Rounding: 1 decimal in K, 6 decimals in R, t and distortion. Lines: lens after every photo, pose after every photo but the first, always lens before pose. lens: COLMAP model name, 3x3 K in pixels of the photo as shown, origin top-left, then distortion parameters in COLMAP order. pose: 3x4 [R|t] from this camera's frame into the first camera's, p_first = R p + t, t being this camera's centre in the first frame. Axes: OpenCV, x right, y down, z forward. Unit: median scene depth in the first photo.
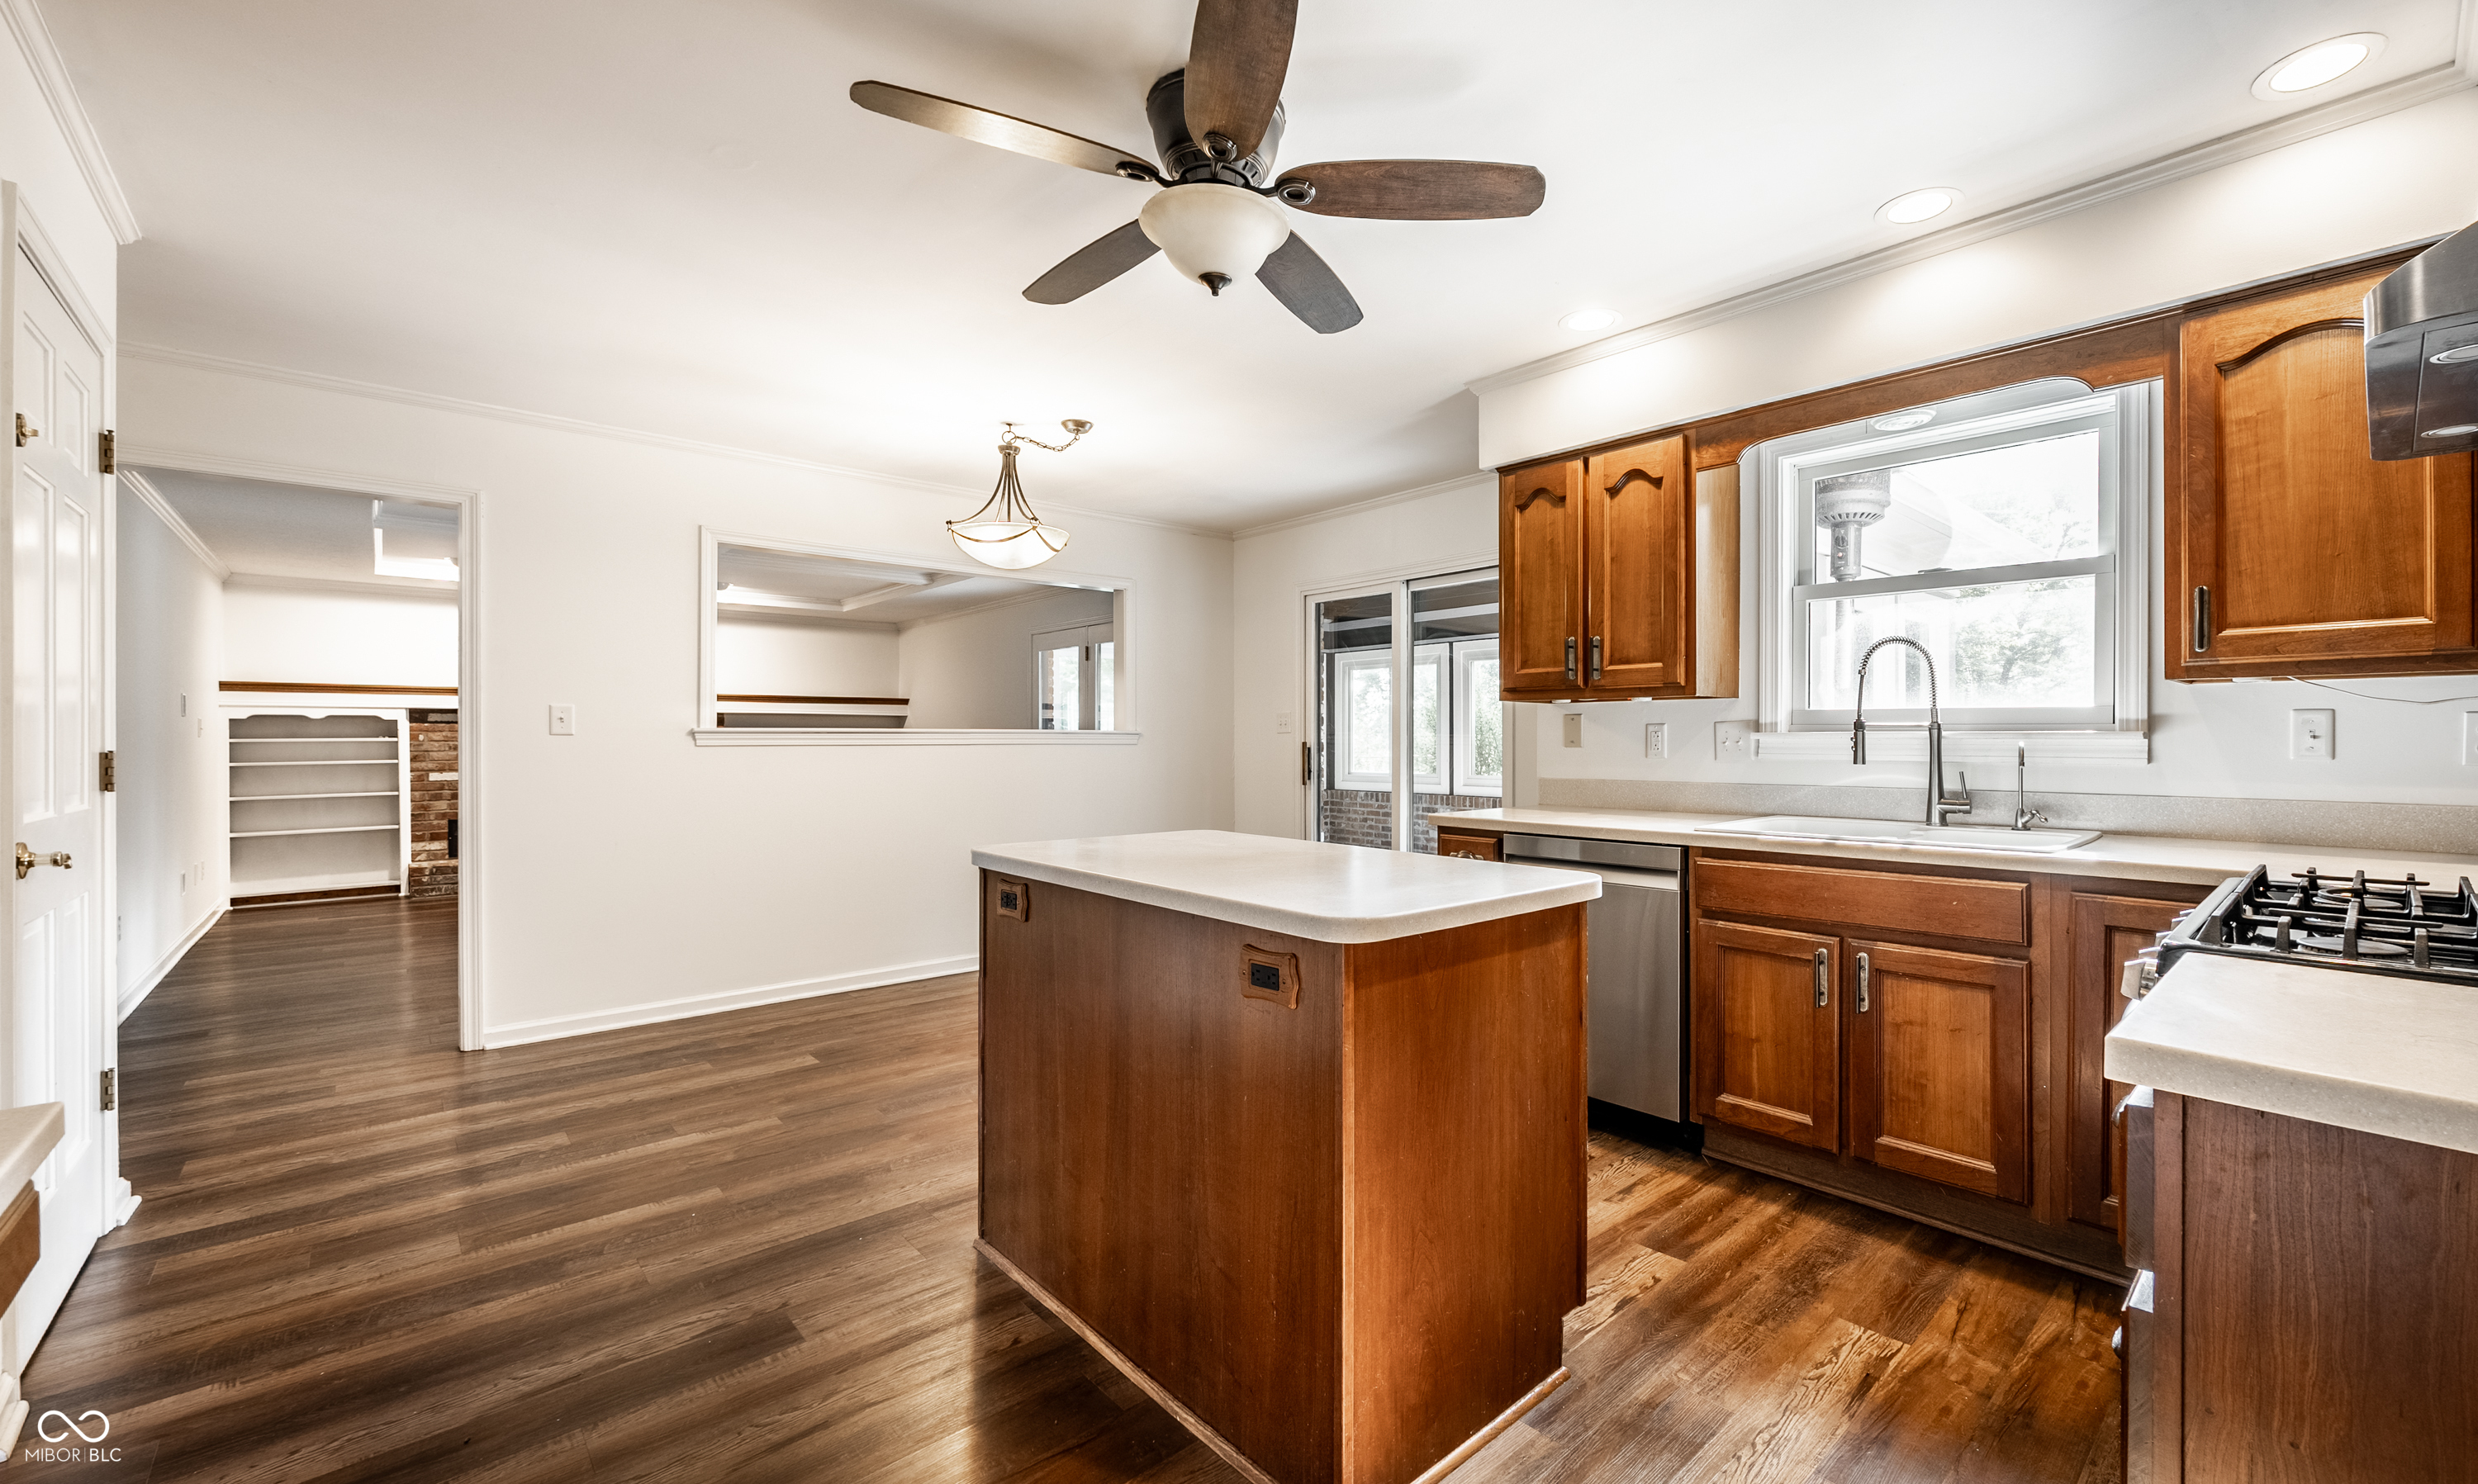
lens RADIAL K [[995.8, 0, 1359.8], [0, 995.8, 748.6], [0, 0, 1]] dist [-0.000645, -0.000096]
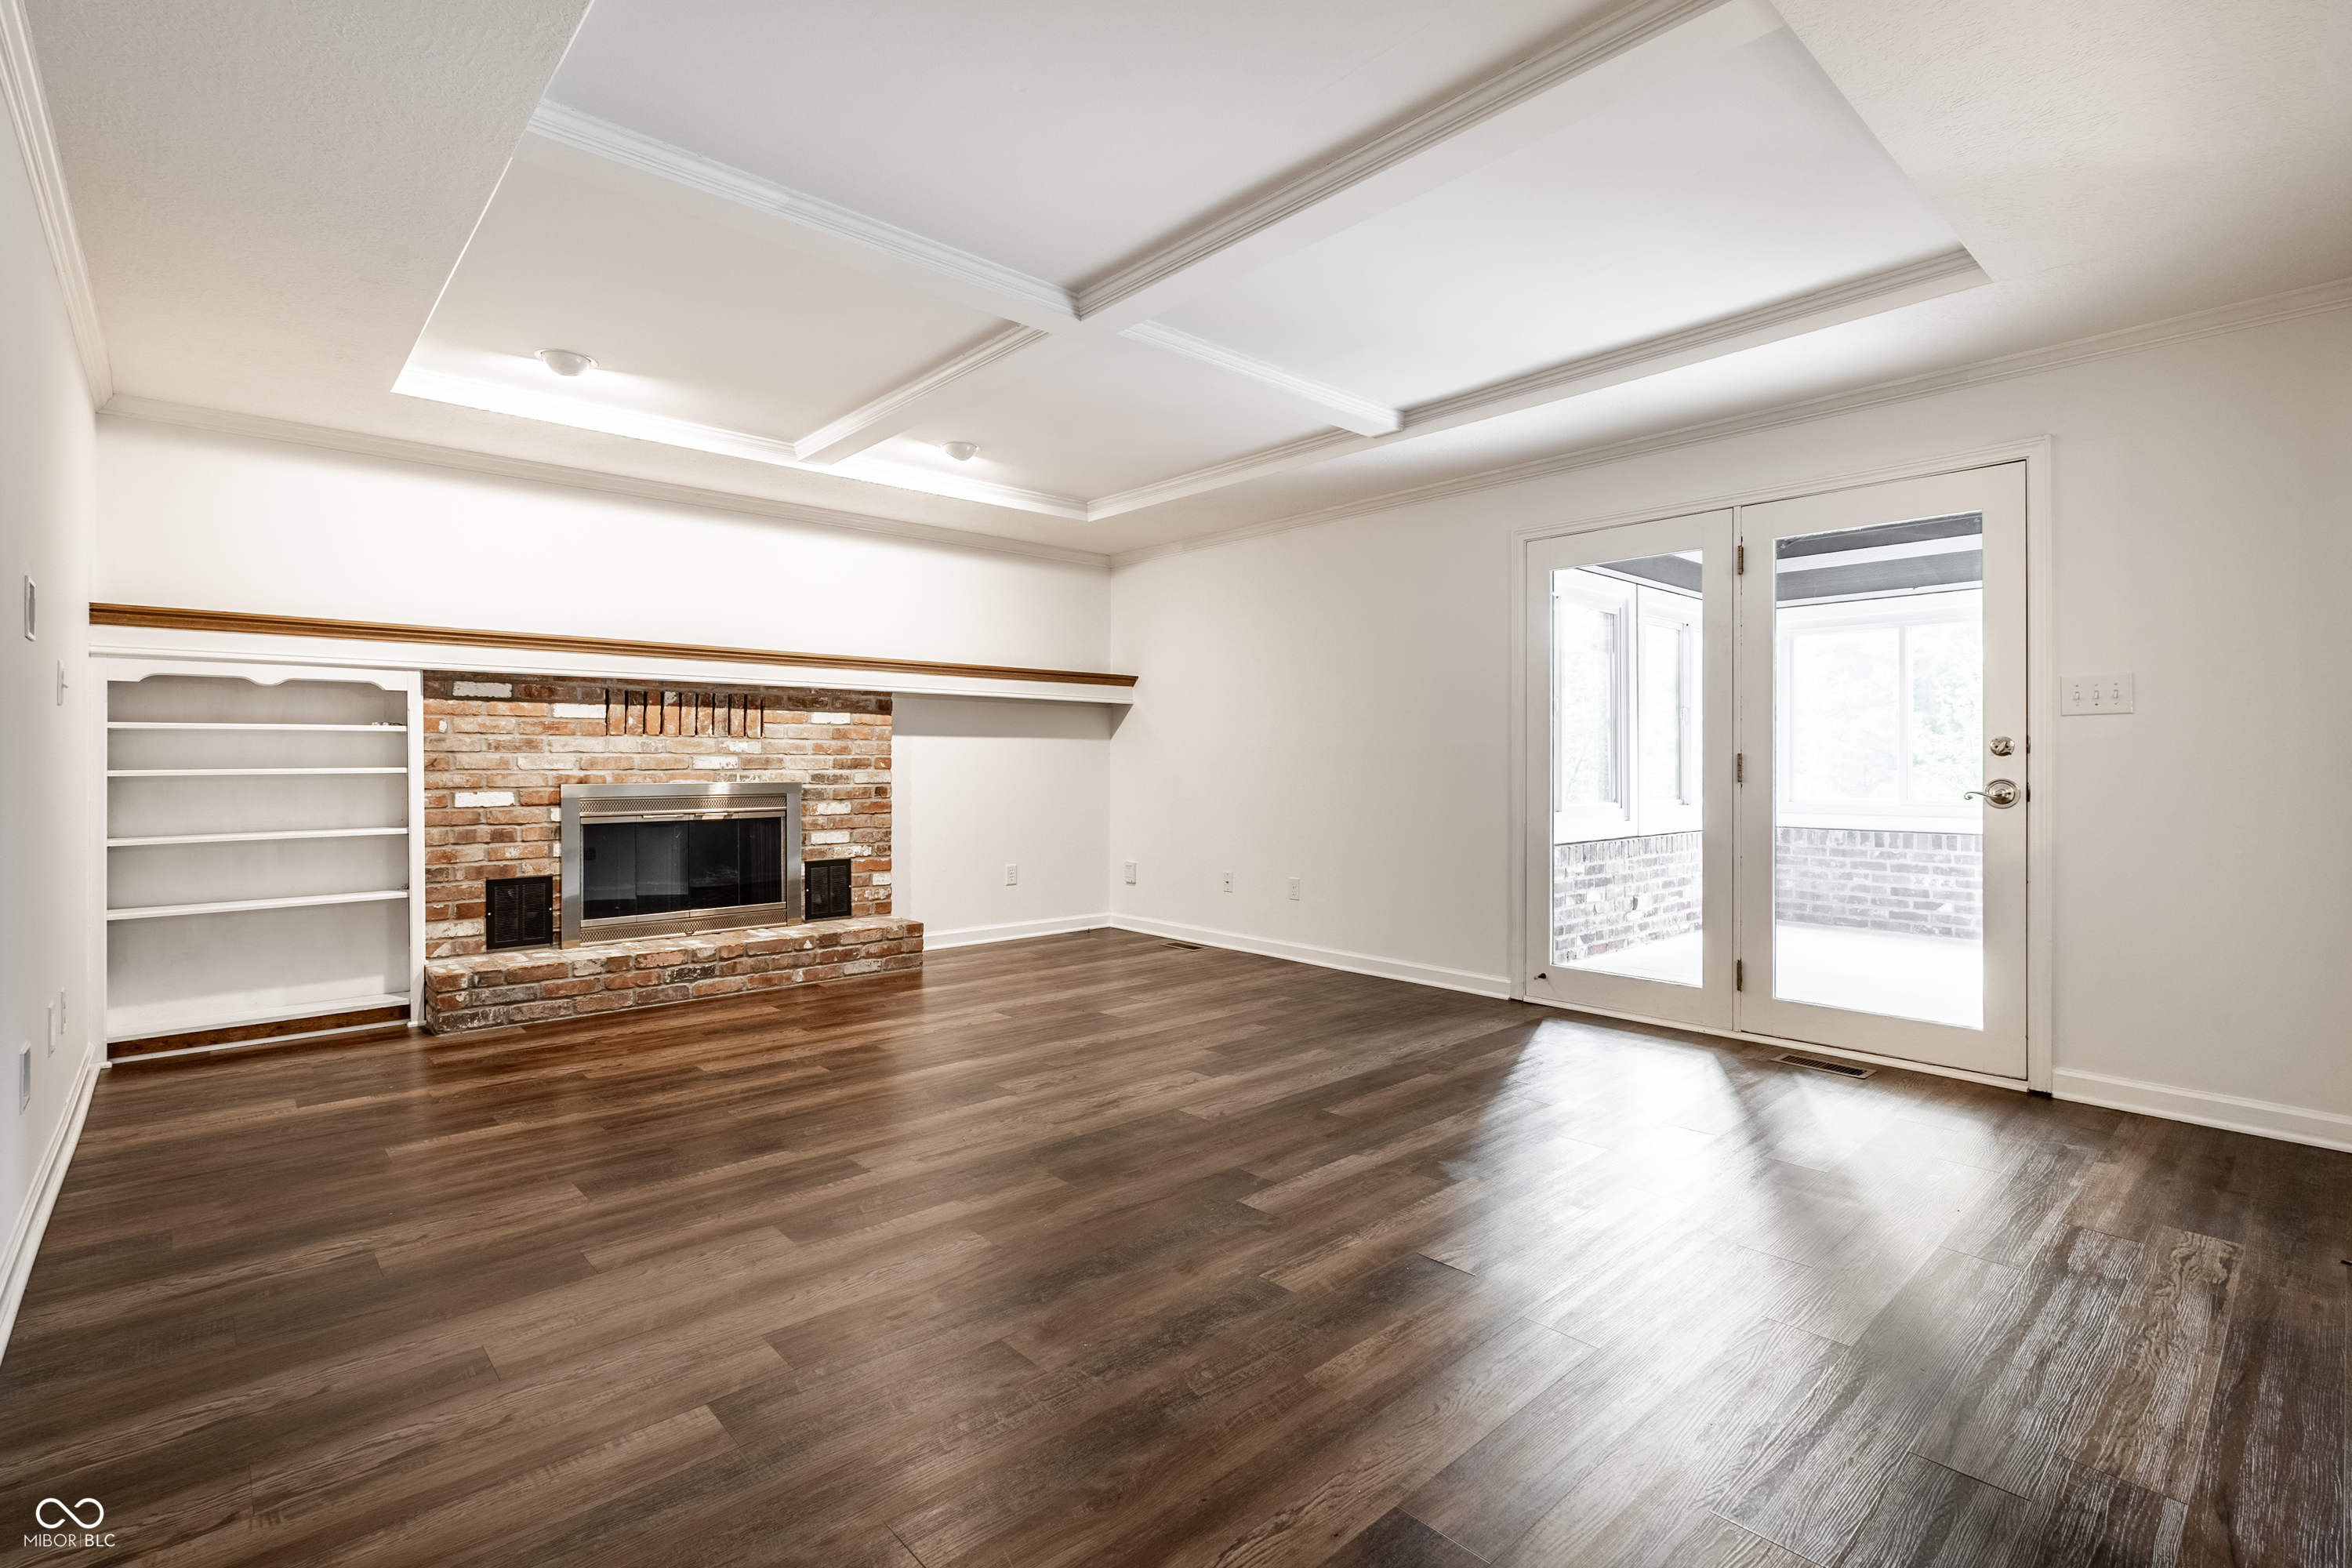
lens RADIAL K [[1080.0, 0, 1180.0], [0, 1080.0, 771.1], [0, 0, 1]] dist [-0.000837, 0.000691]
pose [[0.999248, 0.002874, -0.038662, -0.535912], [-0.002943, 0.999994, -0.001746, 0.013130], [0.038656, 0.001858, 0.999251, 0.445561]]
